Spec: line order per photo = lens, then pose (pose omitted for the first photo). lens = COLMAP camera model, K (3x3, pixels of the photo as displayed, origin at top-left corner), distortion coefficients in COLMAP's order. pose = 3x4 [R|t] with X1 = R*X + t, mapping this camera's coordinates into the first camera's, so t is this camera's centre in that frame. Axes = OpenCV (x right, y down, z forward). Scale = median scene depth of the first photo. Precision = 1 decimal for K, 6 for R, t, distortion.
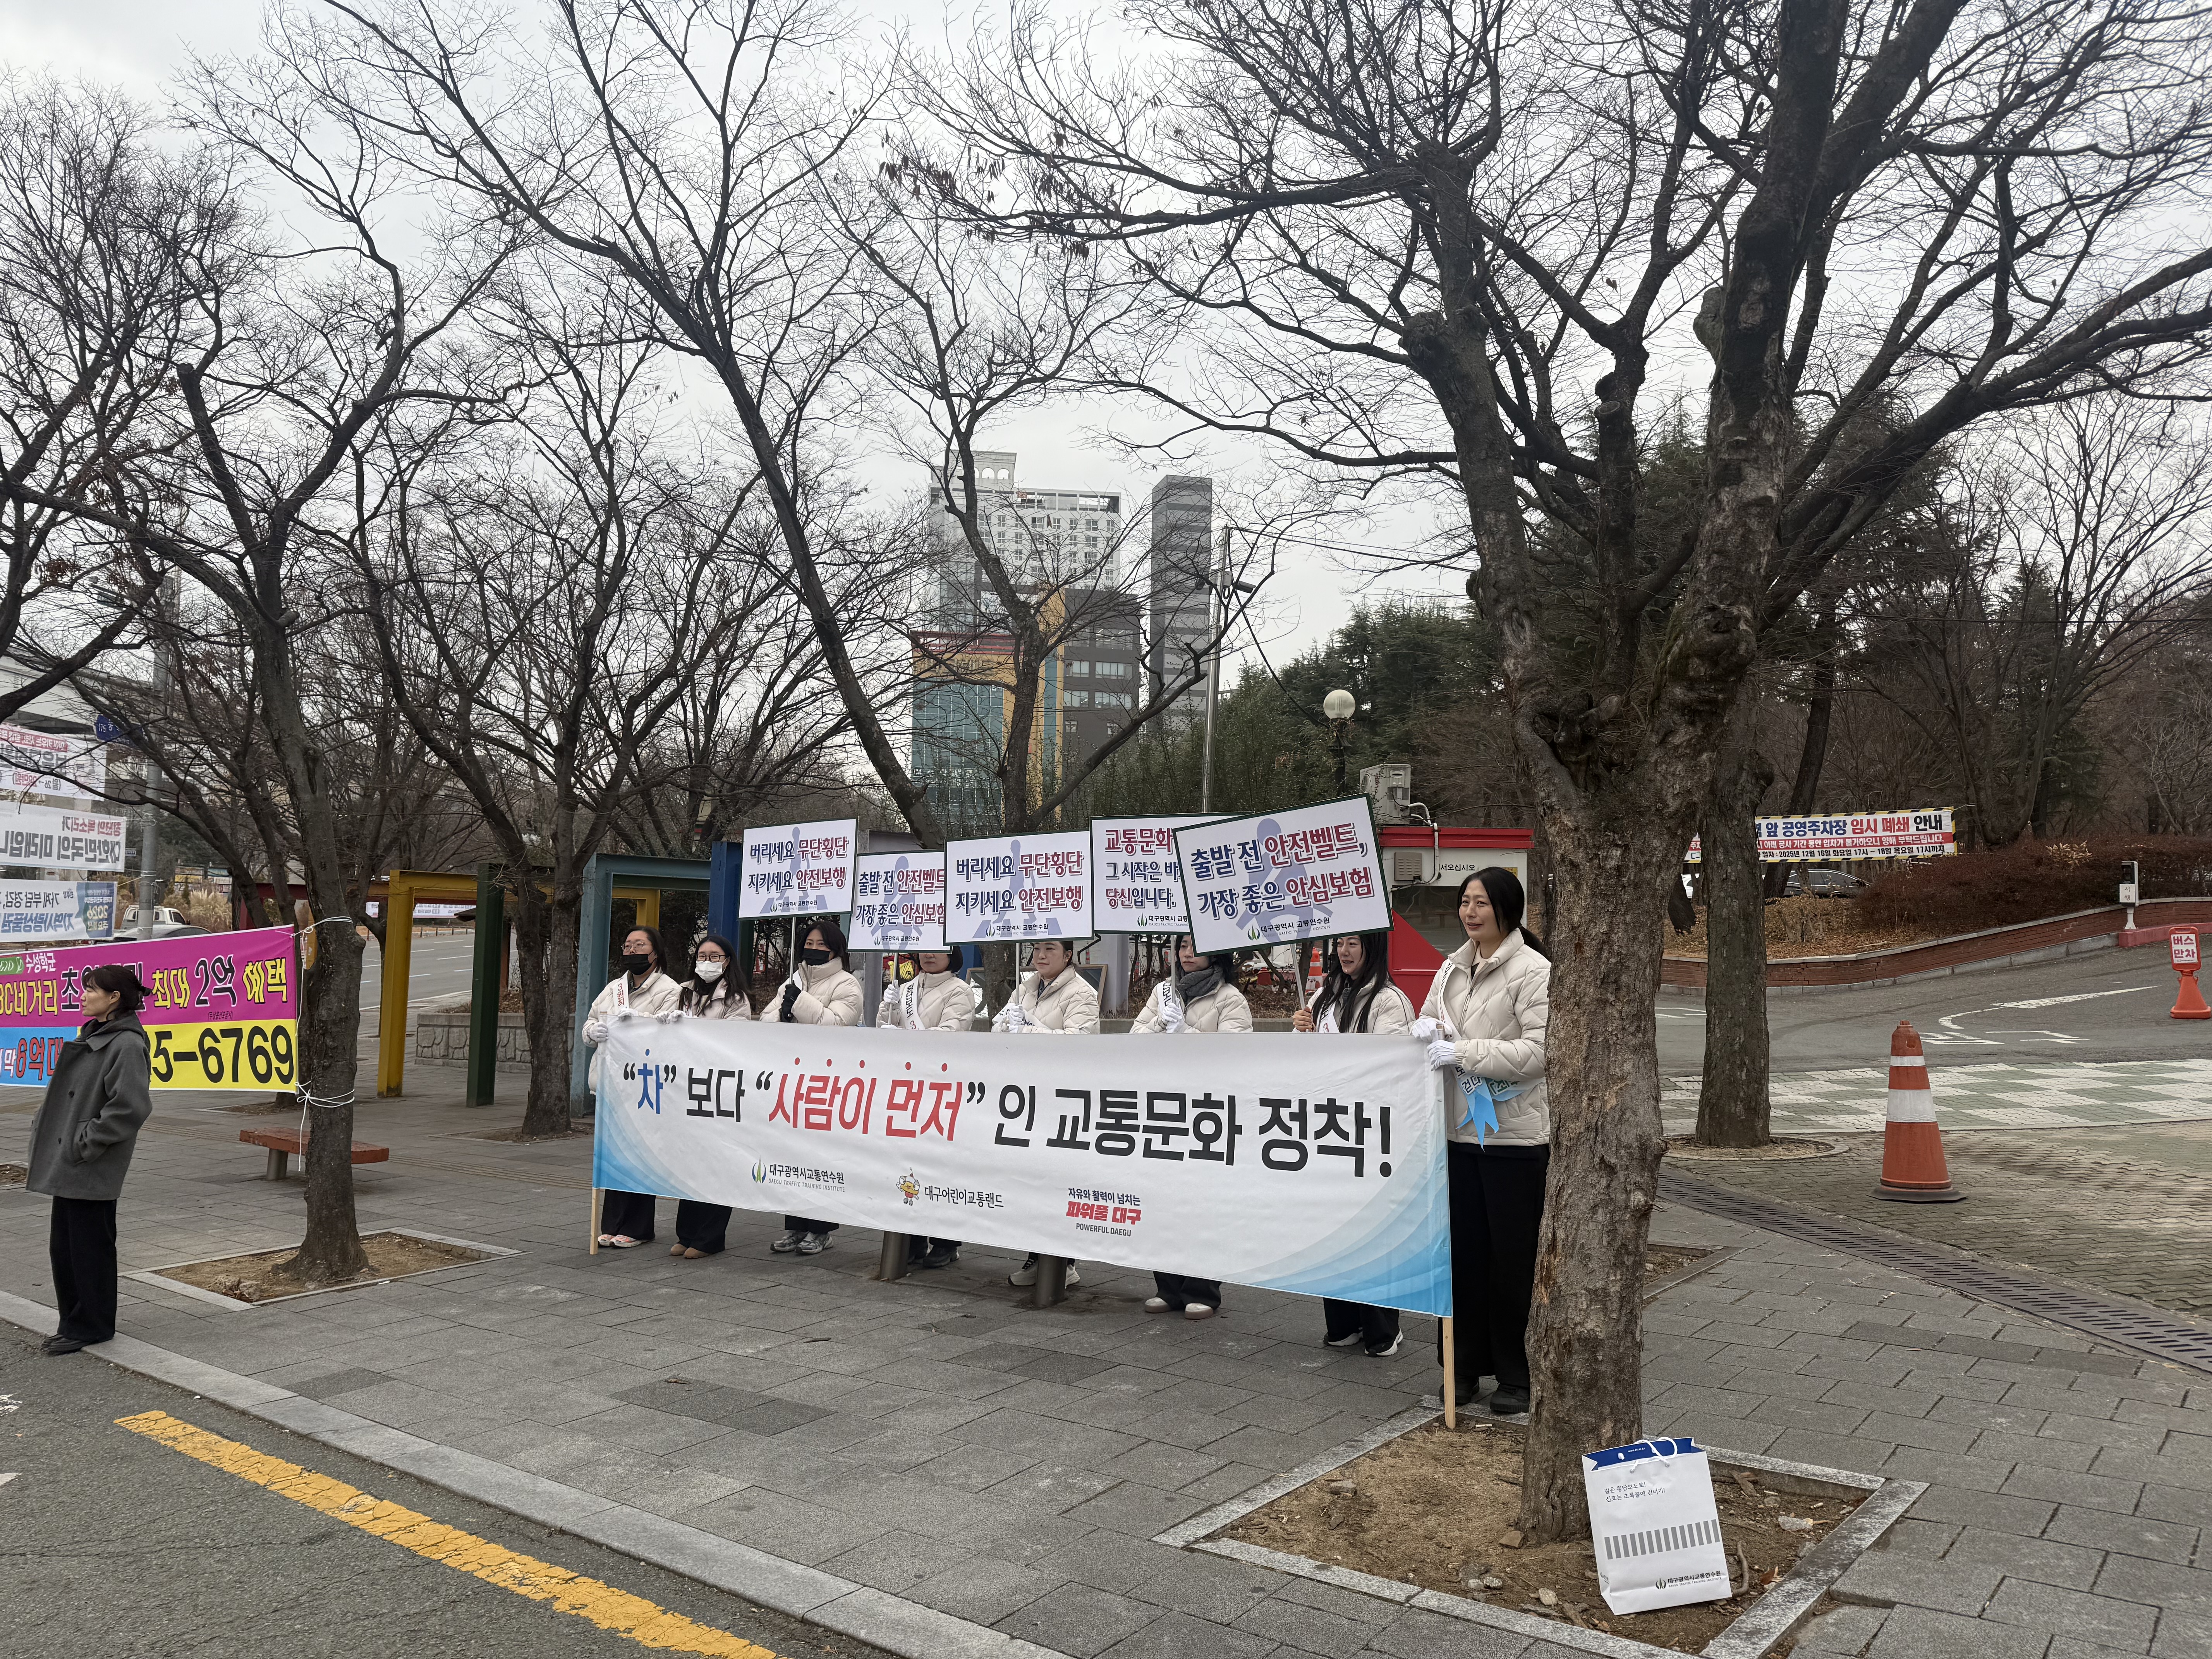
lens RADIAL K [[1487.7, 0, 1113.0], [0, 1487.7, 831.6], [0, 0, 1]] dist [0.012303, -0.006804]
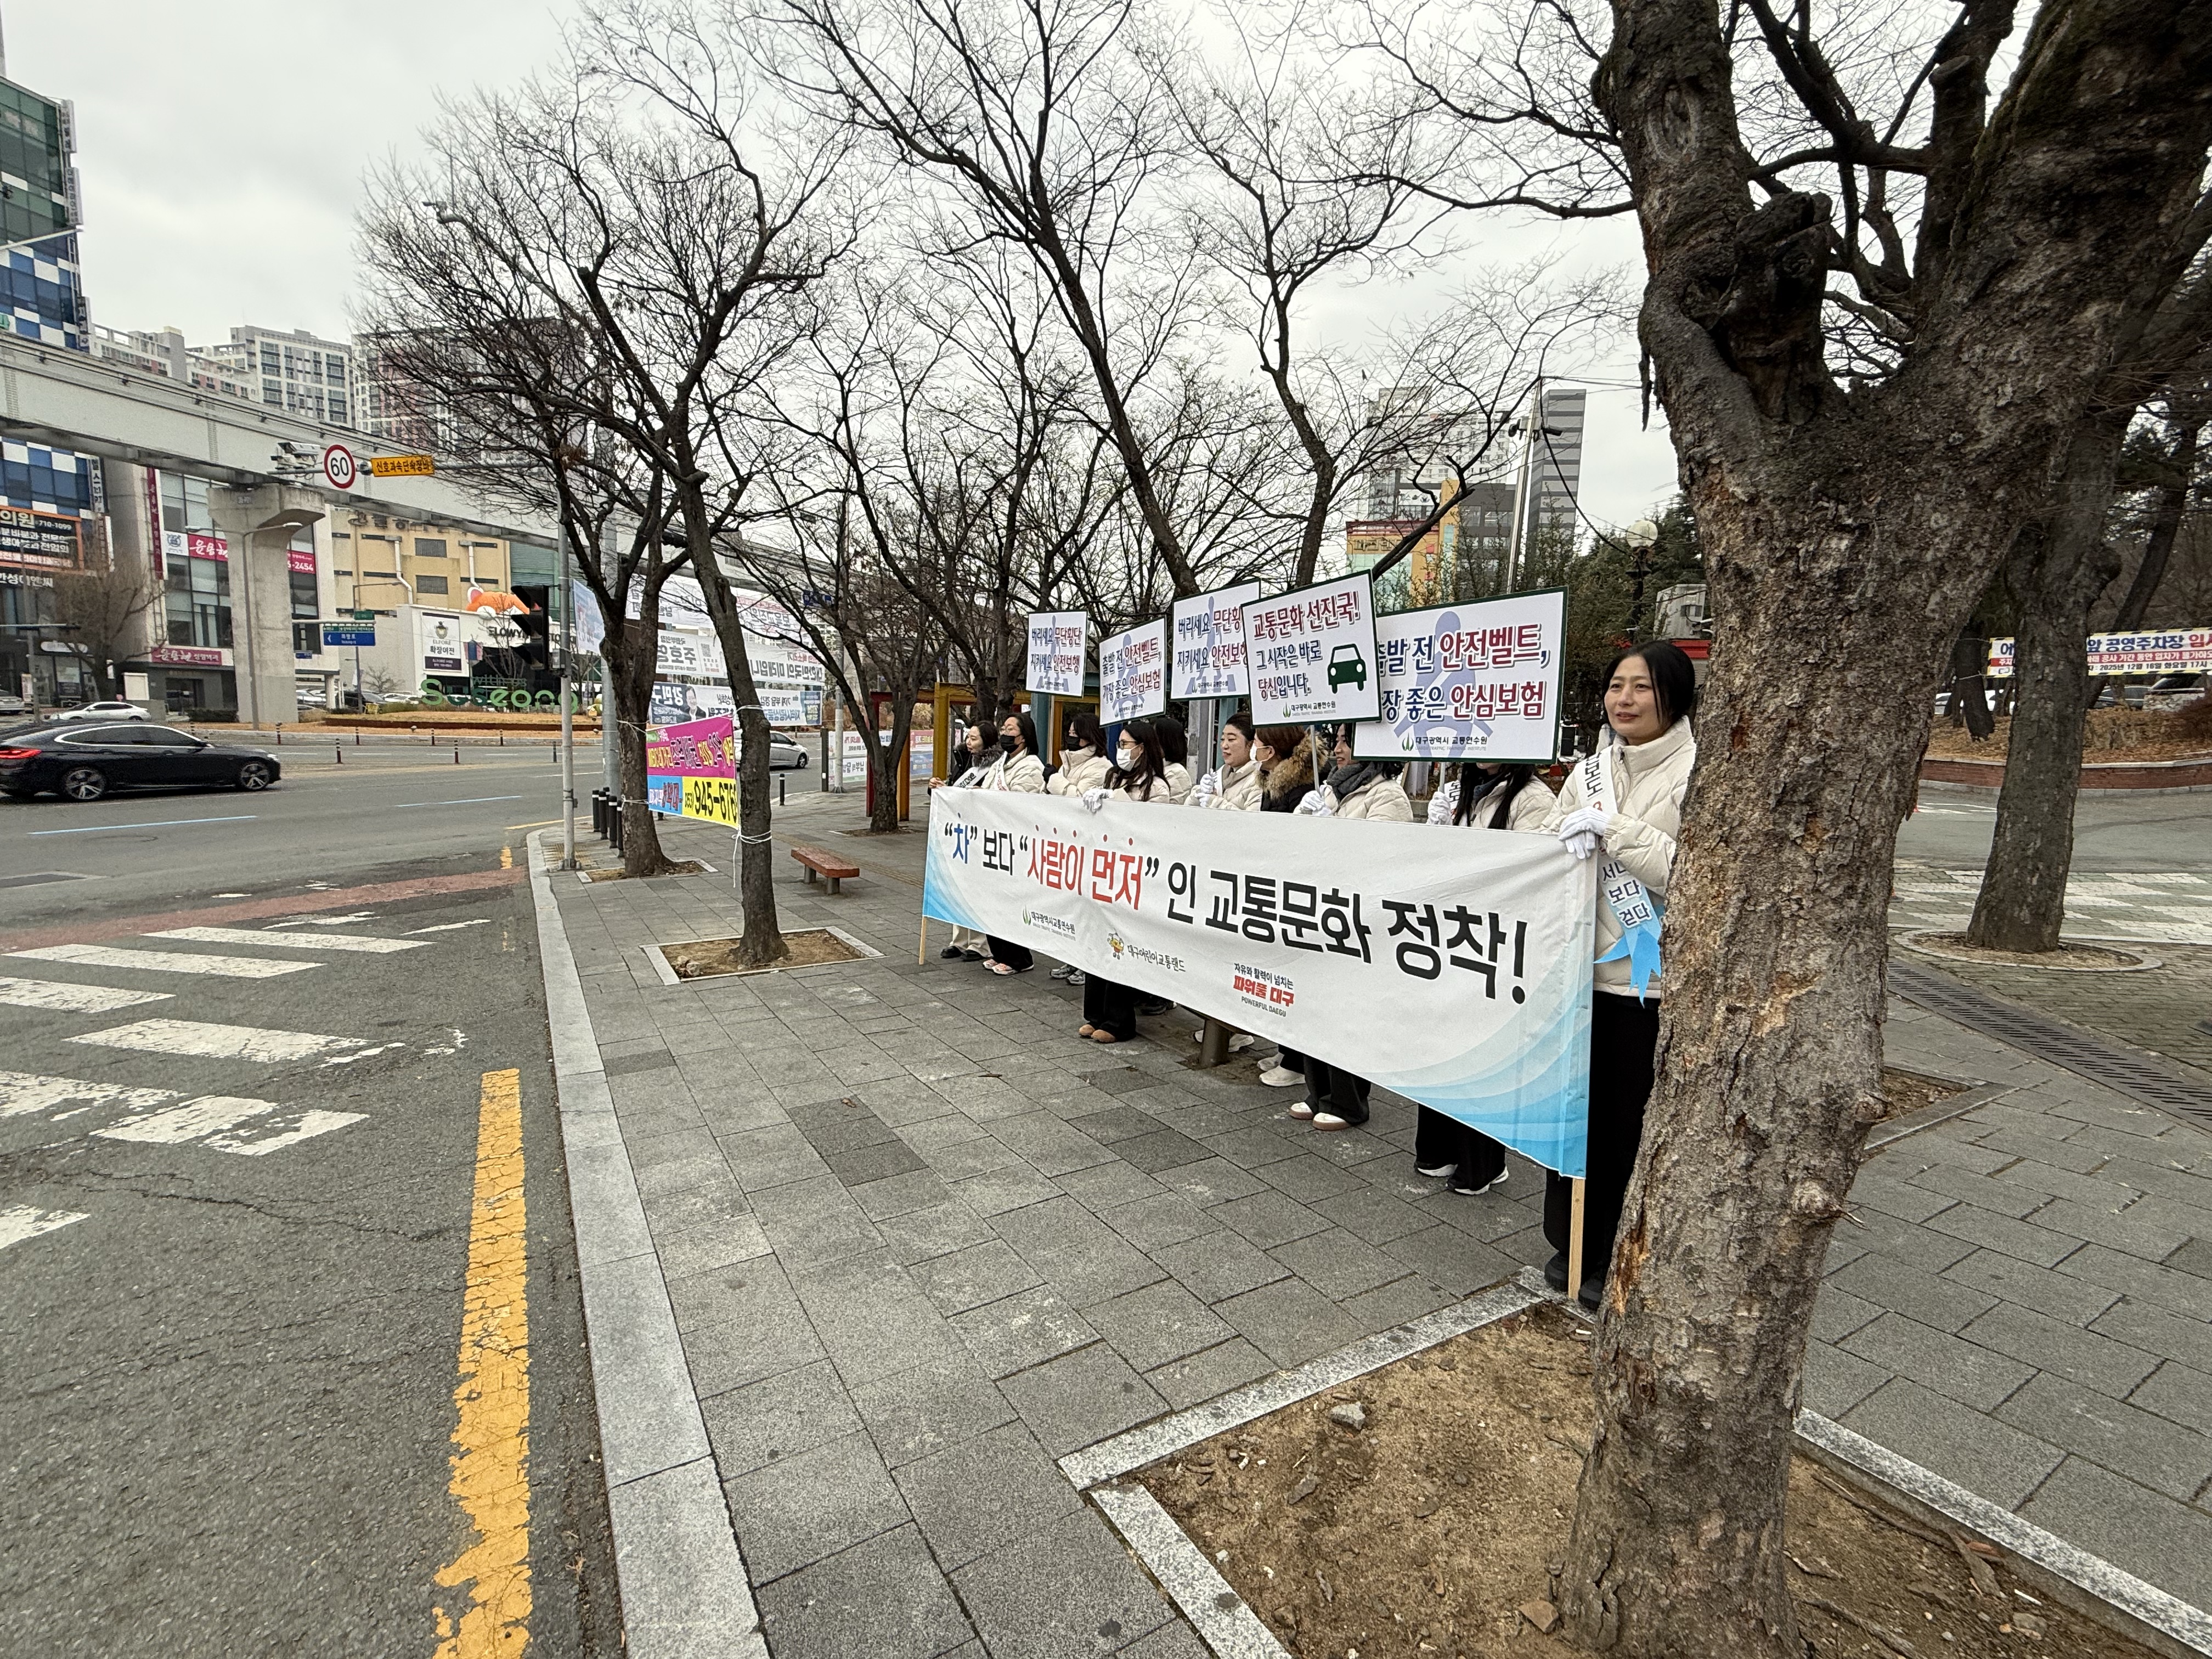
lens RADIAL K [[985.1, 0, 1110.9], [0, 985.1, 832.9], [0, 0, 1]] dist [-0.008652, 0.002220]
pose [[0.936180, 0.050141, -0.347927, 0.096423], [0.009997, 0.985577, 0.168934, 0.021886], [0.351379, -0.161631, 0.922176, 0.251124]]
